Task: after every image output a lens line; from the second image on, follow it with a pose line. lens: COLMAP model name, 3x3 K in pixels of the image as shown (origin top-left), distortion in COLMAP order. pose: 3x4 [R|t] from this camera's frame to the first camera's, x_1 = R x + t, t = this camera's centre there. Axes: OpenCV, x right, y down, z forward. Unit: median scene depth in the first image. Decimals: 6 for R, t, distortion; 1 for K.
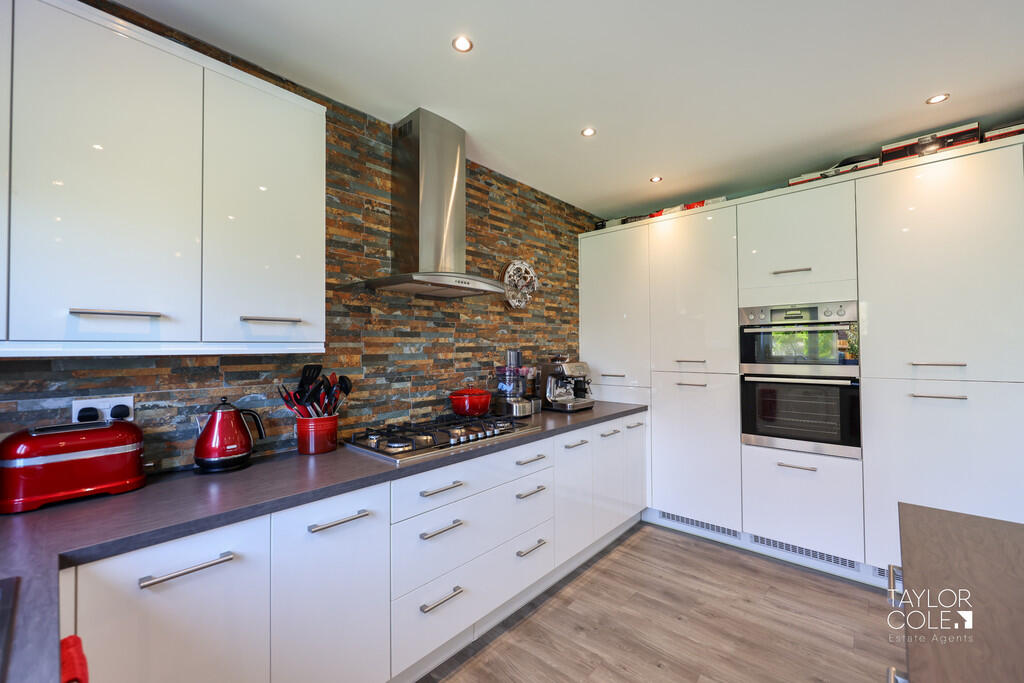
lens RADIAL K [[413.1, 0, 510.7], [0, 413.1, 339.9], [0, 0, 1]] dist [-0.001286, 0.001137]
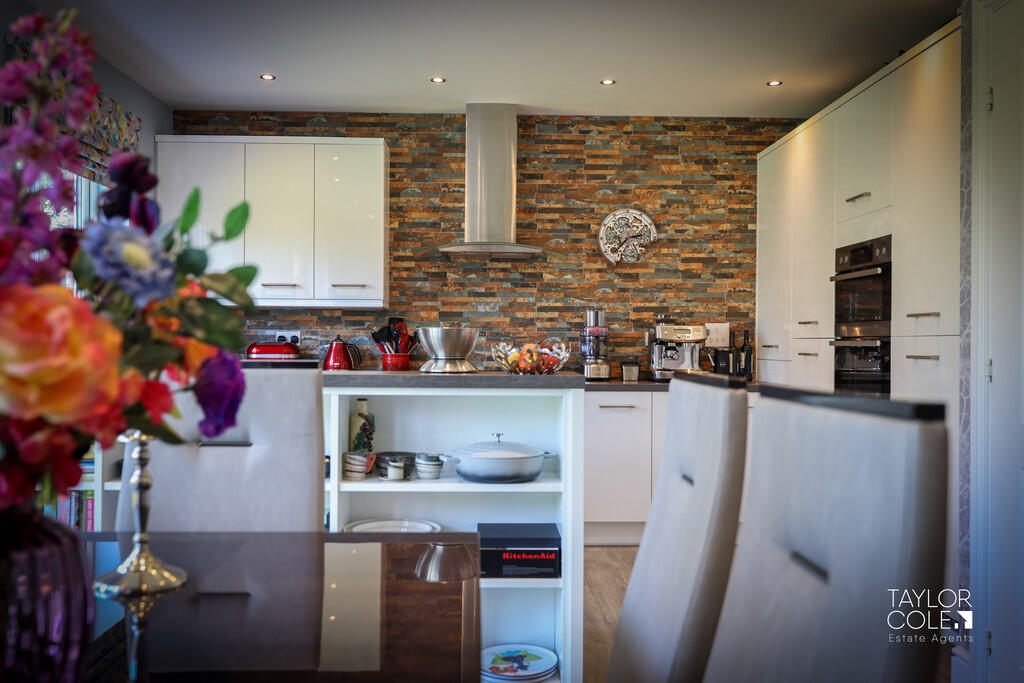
lens RADIAL K [[893.0, 0, 512.0], [0, 893.0, 341.1], [0, 0, 1]] dist [0.003731, -0.002342]
pose [[0.693905, 0.011072, -0.719981, 1.558786], [0.000862, 0.999868, 0.016207, 0.073915], [0.720066, -0.011867, 0.693805, -0.631104]]
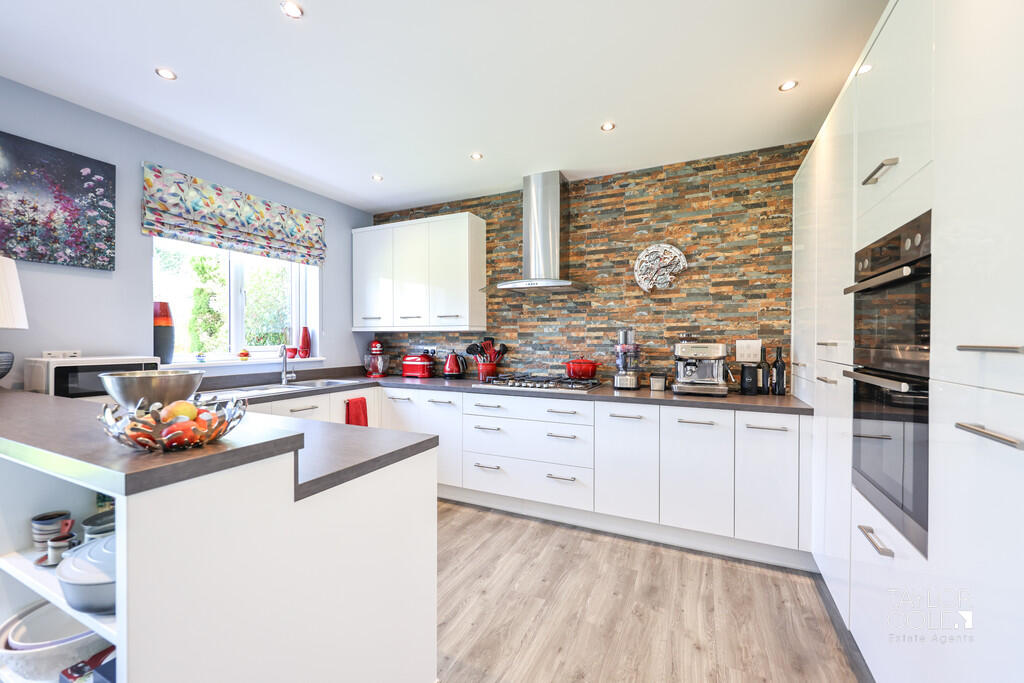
lens RADIAL K [[413.1, 0, 509.4], [0, 413.1, 342.1], [0, 0, 1]] dist [-0.001286, 0.001137]
pose [[0.285017, 0.014687, -0.958410, 1.165875], [0.012521, 0.999740, 0.019044, 0.038227], [0.958441, -0.017428, 0.284759, 0.433911]]
